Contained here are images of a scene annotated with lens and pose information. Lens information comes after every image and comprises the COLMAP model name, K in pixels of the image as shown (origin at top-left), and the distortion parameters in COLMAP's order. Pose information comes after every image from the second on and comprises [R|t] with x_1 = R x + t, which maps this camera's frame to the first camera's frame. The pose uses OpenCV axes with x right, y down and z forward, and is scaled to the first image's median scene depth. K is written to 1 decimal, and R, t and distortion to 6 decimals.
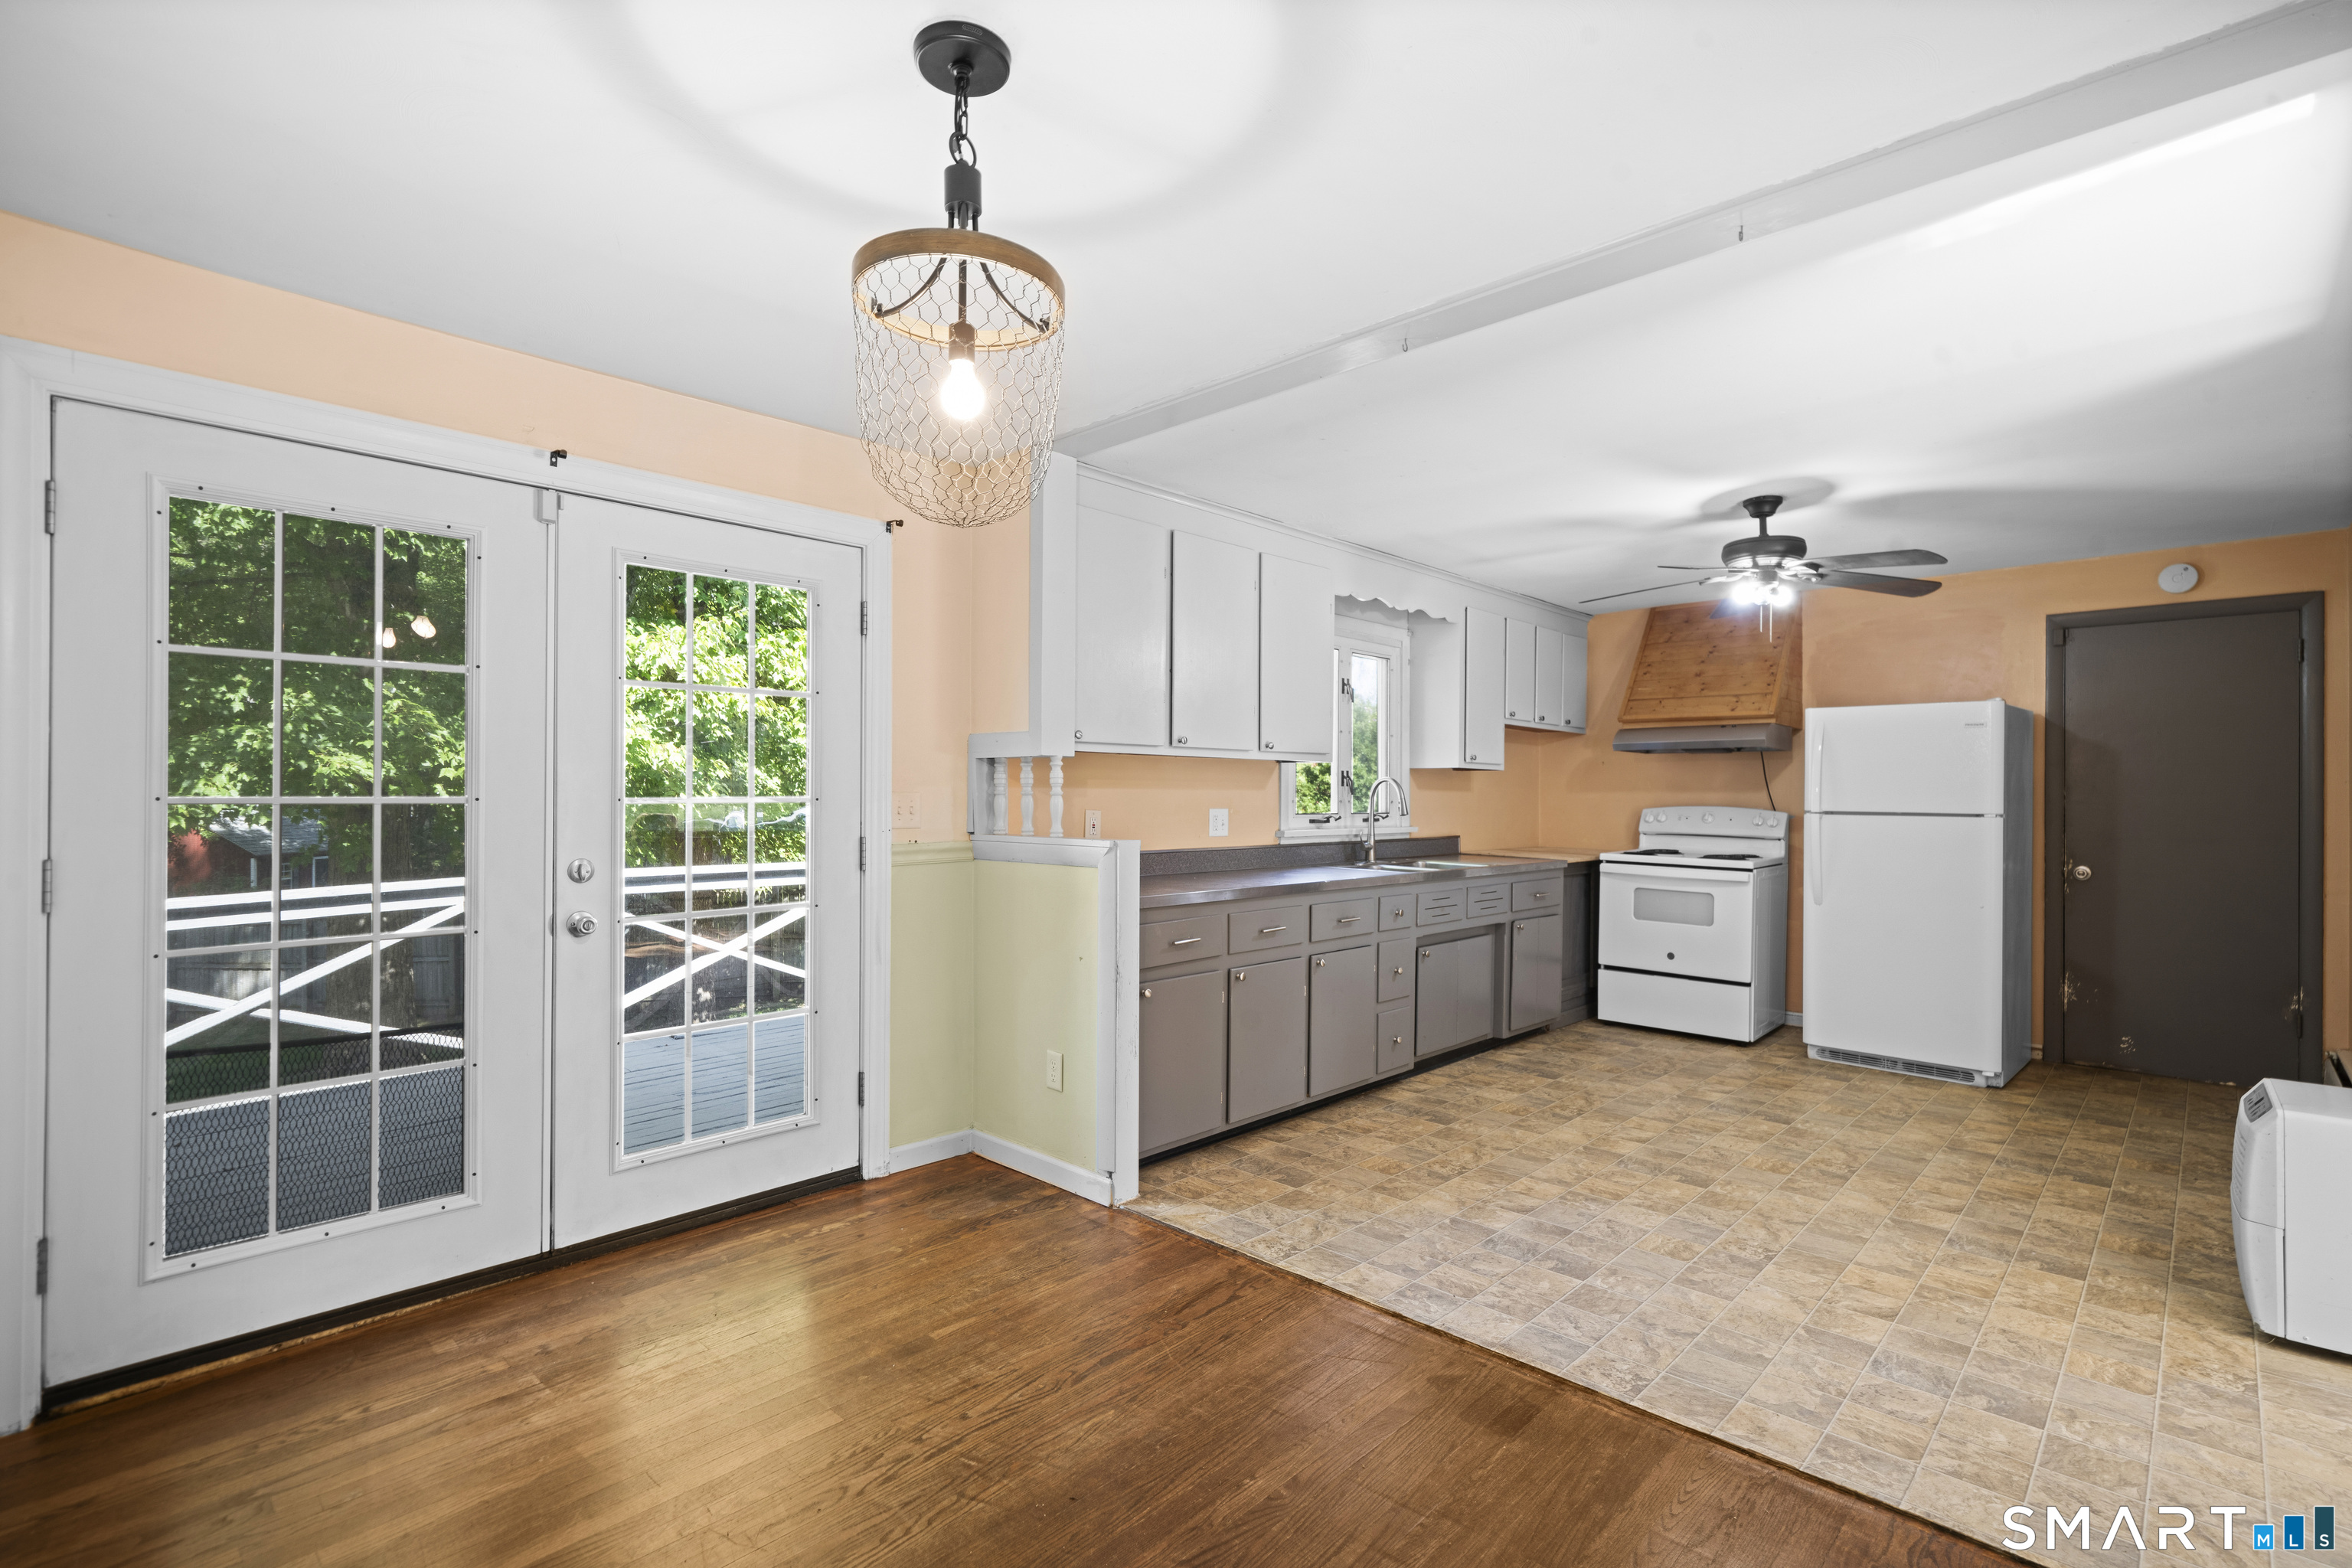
lens RADIAL K [[1115.9, 0, 1176.0], [0, 1115.9, 784.0], [0, 0, 1]] dist [0.001446, -0.000299]
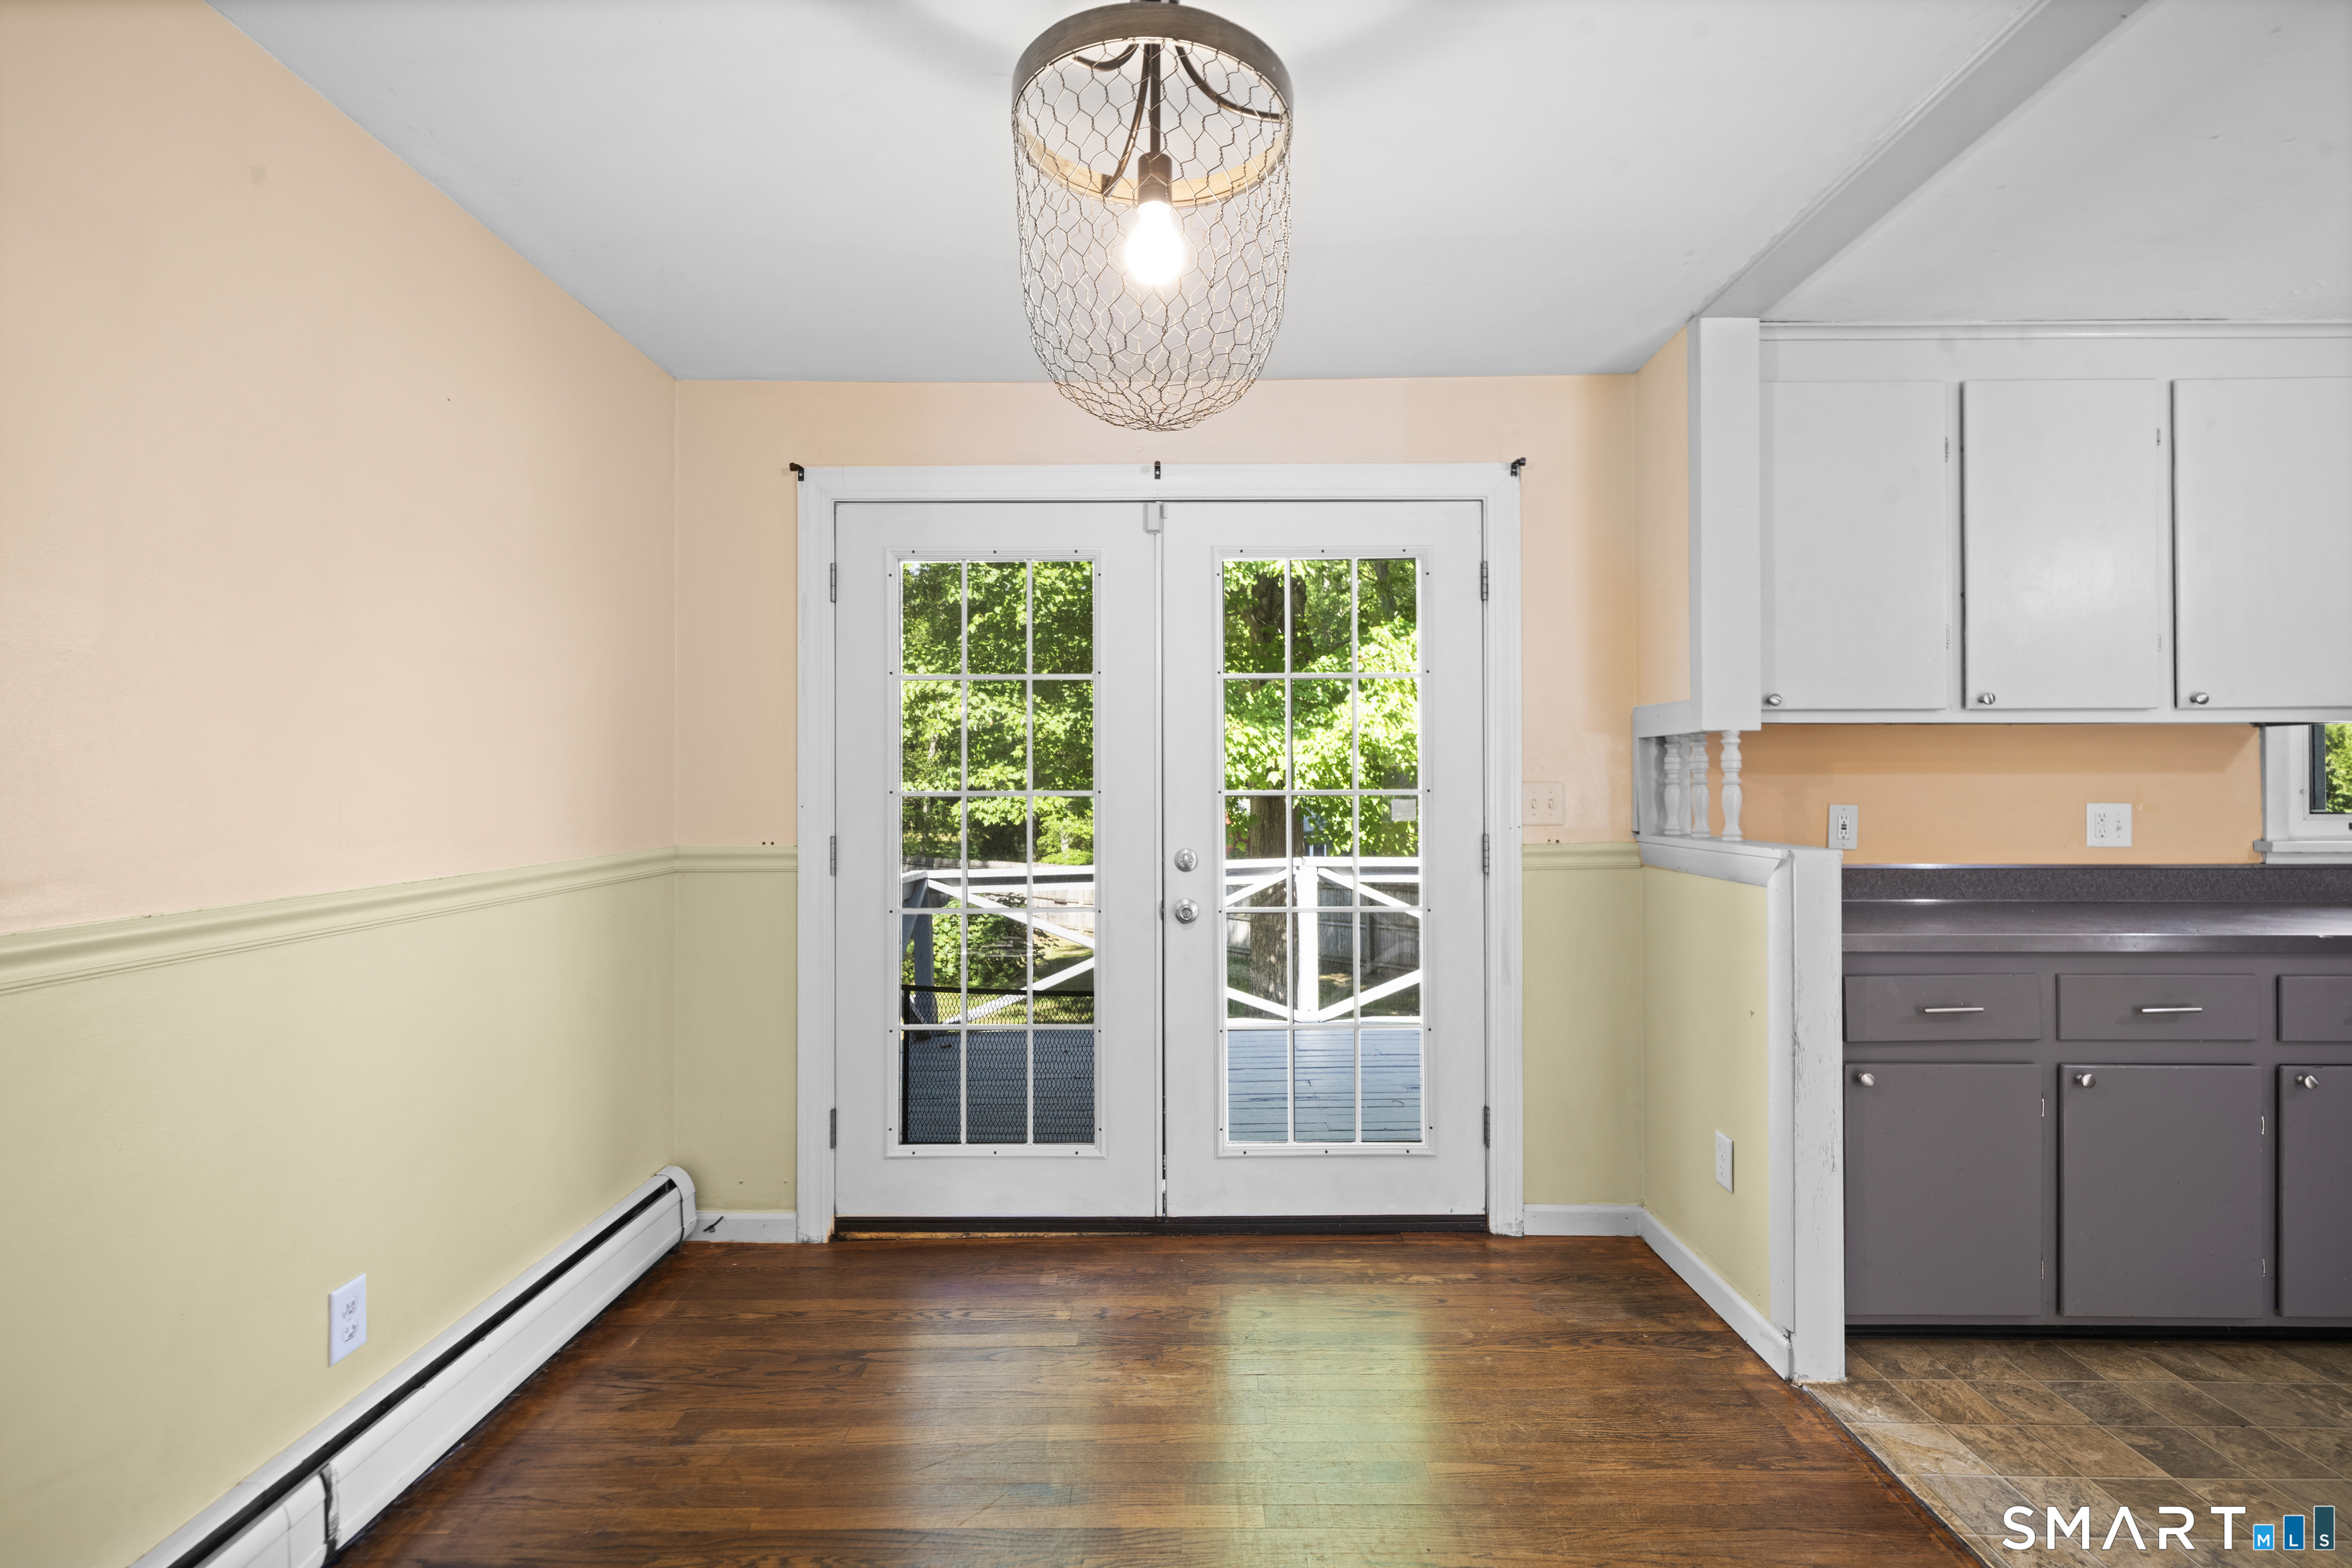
lens RADIAL K [[1080.4, 0, 1176.9], [0, 1080.4, 772.0], [0, 0, 1]] dist [-0.000231, 0.000588]
pose [[0.678705, -0.014119, -0.734275, 0.173692], [0.013403, 0.999887, -0.006838, 0.002020], [0.734289, -0.005200, 0.678818, 0.261865]]
